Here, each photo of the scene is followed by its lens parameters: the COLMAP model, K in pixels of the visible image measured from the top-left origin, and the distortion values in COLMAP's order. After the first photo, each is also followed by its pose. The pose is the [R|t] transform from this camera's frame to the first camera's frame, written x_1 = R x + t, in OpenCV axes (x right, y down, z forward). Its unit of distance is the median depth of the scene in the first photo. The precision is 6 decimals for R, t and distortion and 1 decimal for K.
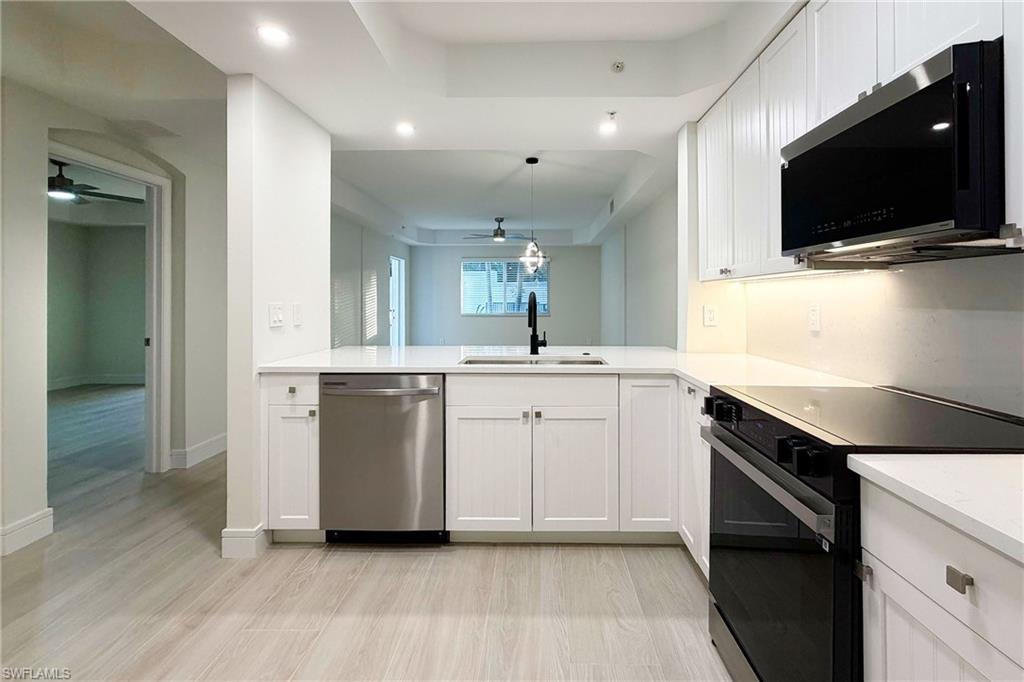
lens RADIAL K [[498.0, 0, 520.6], [0, 498.0, 296.9], [0, 0, 1]] dist [-0.002264, -0.000687]
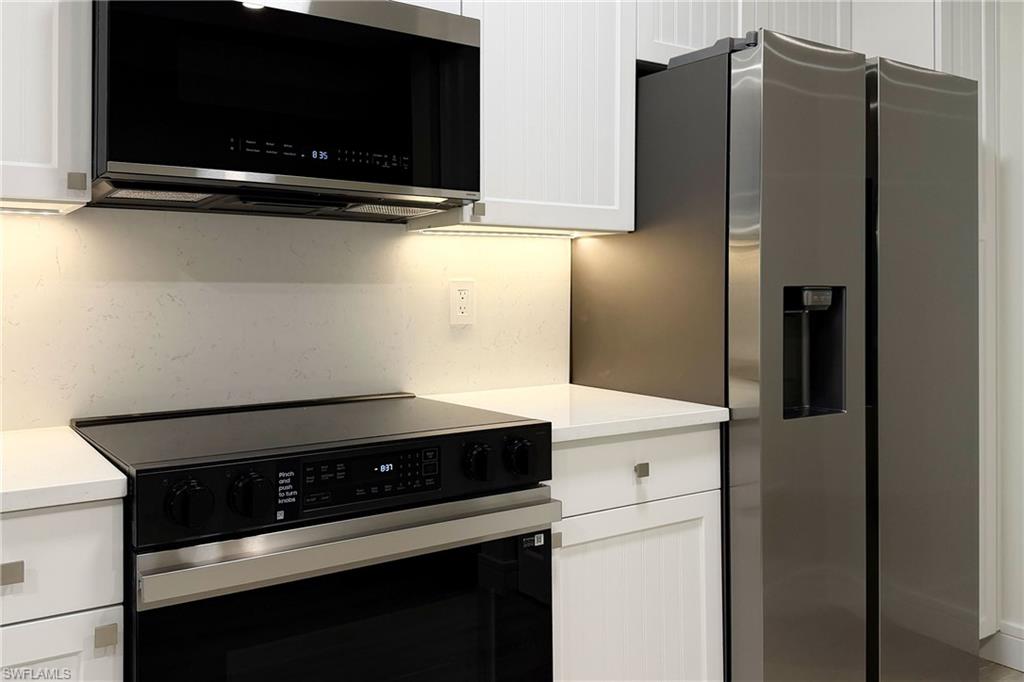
lens RADIAL K [[865.6, 0, 513.6], [0, 865.6, 291.8], [0, 0, 1]] dist [0.034333, -0.009149]
pose [[-0.594172, -0.000405, 0.804338, -0.338933], [-0.001749, 0.999998, -0.000788, 0.030406], [-0.804336, -0.001875, -0.594172, 1.087429]]
